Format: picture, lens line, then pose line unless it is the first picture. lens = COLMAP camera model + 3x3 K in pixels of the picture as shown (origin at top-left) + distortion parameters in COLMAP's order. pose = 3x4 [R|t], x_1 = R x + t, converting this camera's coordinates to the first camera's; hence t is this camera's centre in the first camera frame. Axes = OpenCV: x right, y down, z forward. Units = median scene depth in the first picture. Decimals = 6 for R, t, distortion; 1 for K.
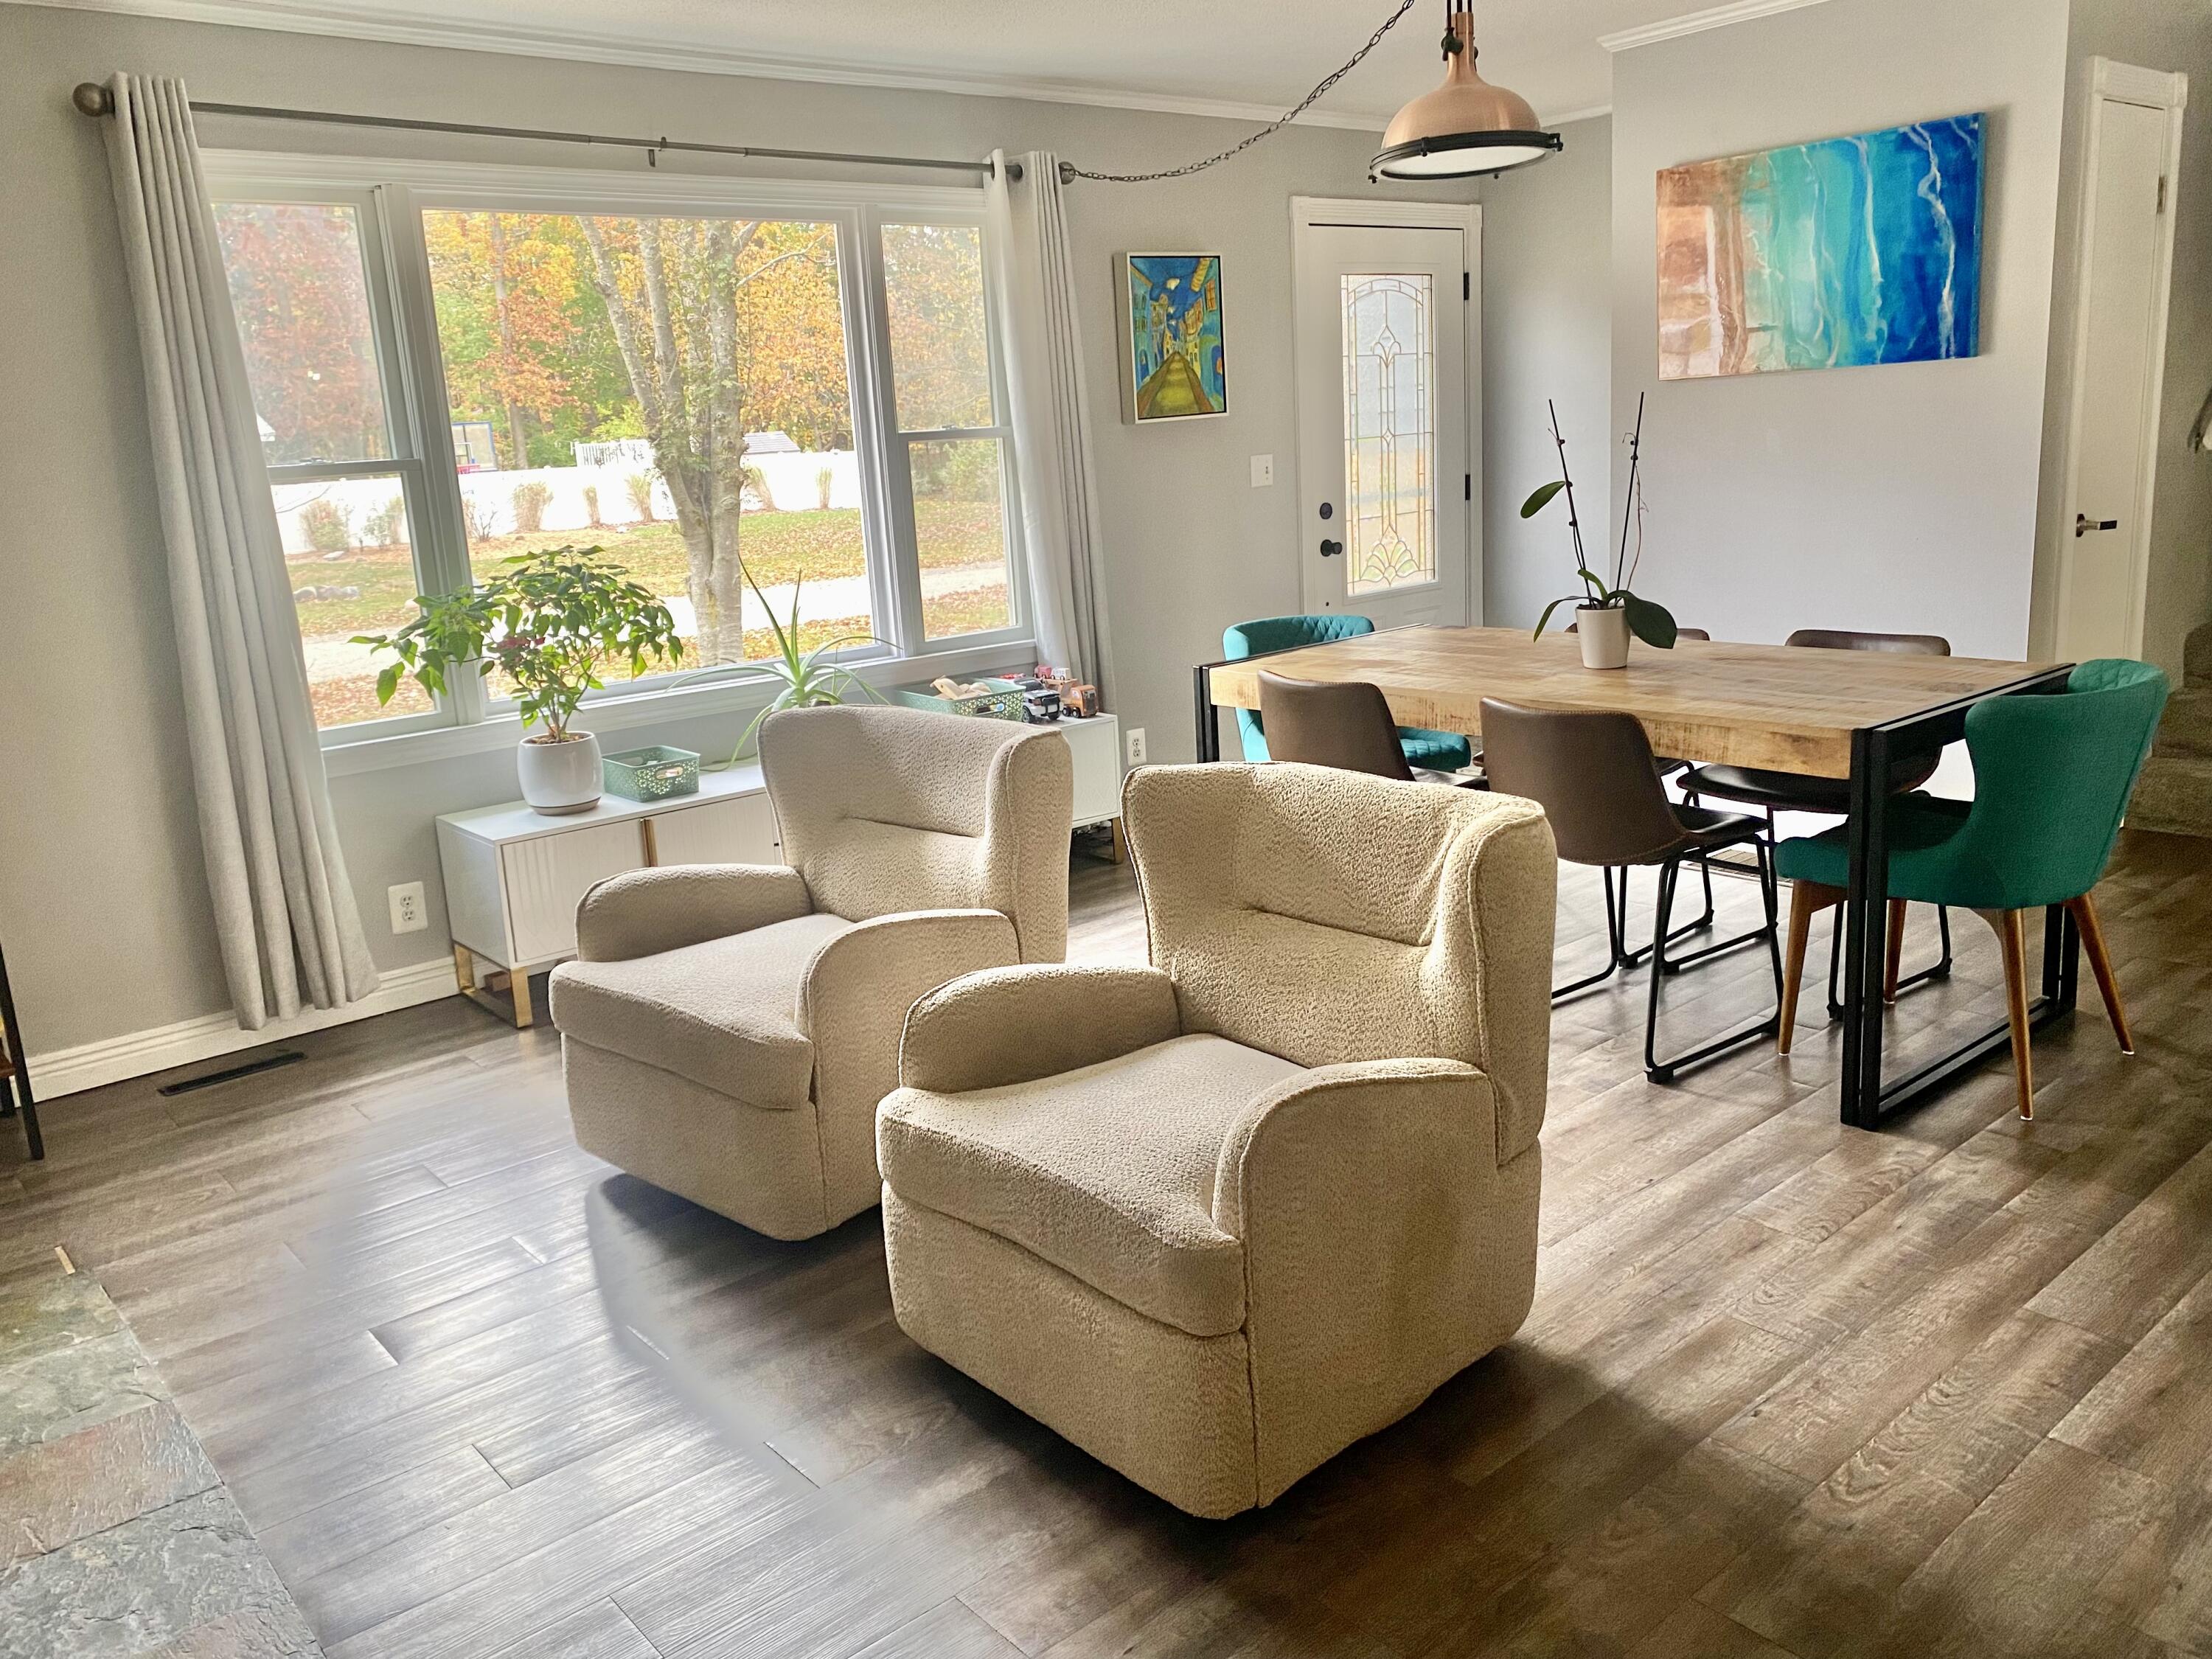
lens RADIAL K [[1667.2, 0, 1095.5], [0, 1667.2, 804.7], [0, 0, 1]] dist [0.003923, 0.000488]
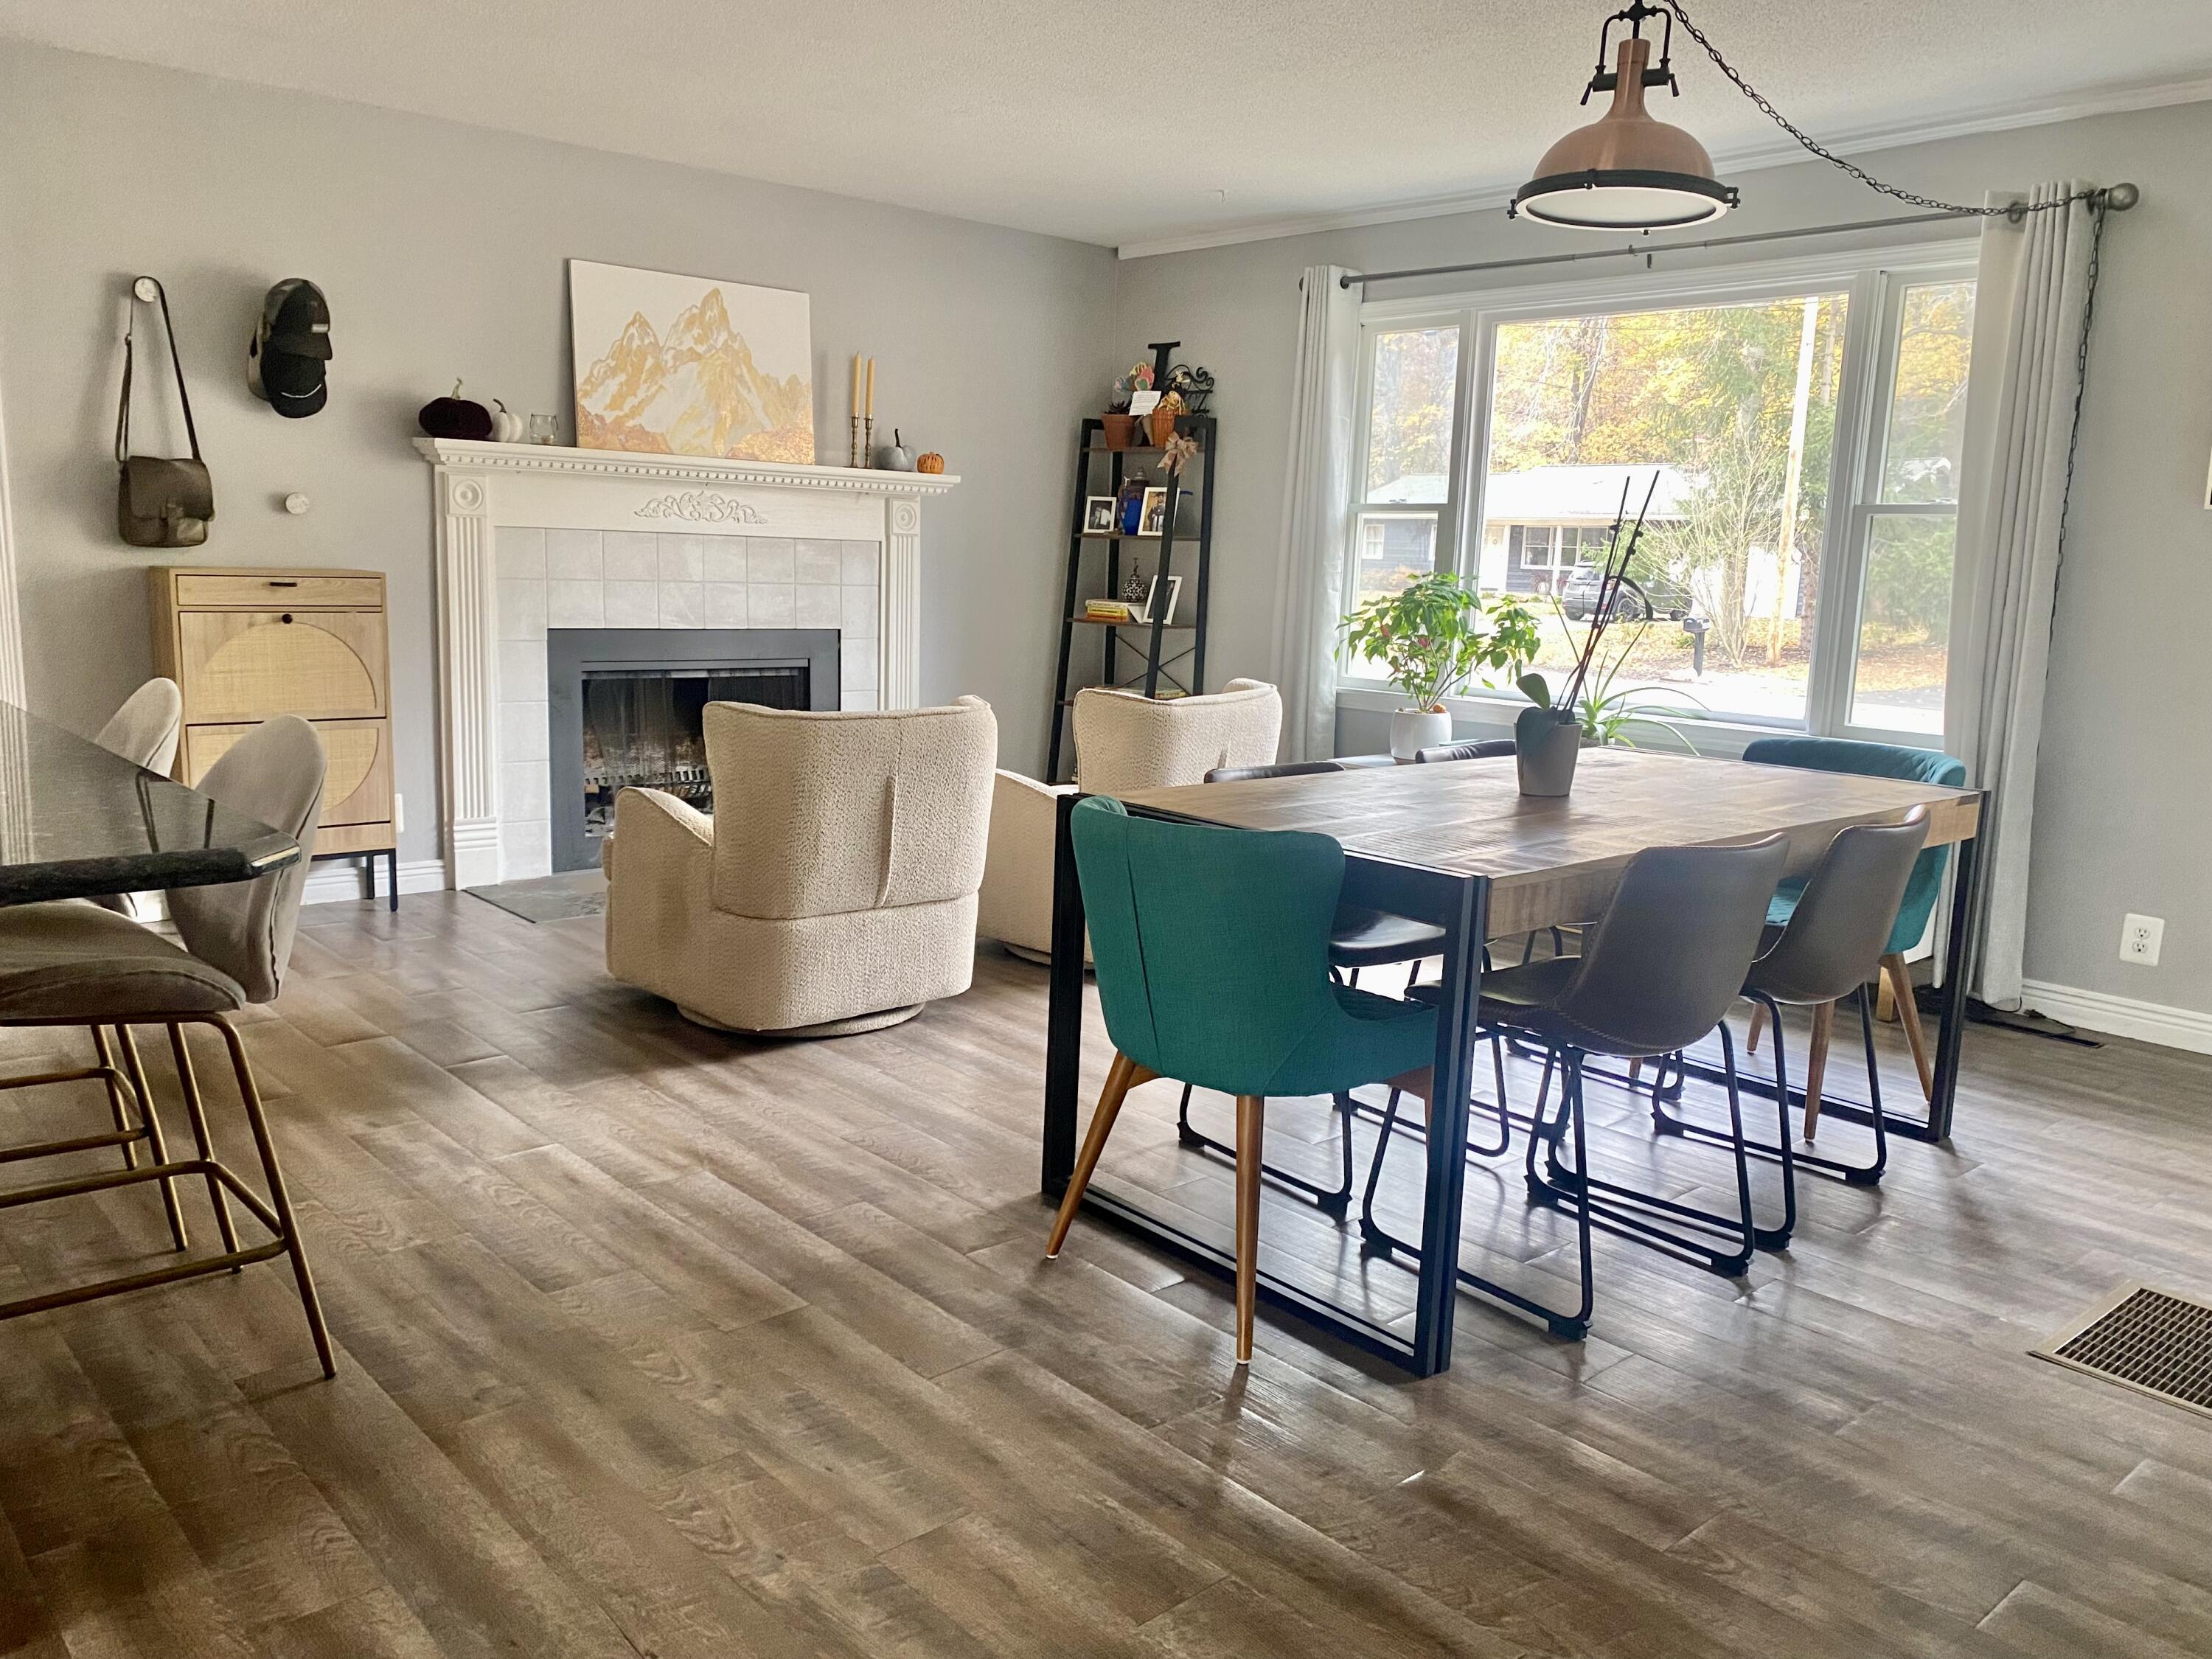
lens RADIAL K [[1680.6, 0, 1106.0], [0, 1680.6, 829.5], [0, 0, 1]] dist [0.079244, -0.115022]
pose [[0.035910, 0.223645, -0.974009, 0.907428], [-0.255228, 0.944368, 0.207430, -0.148824], [0.966214, 0.241145, 0.090992, 0.574326]]
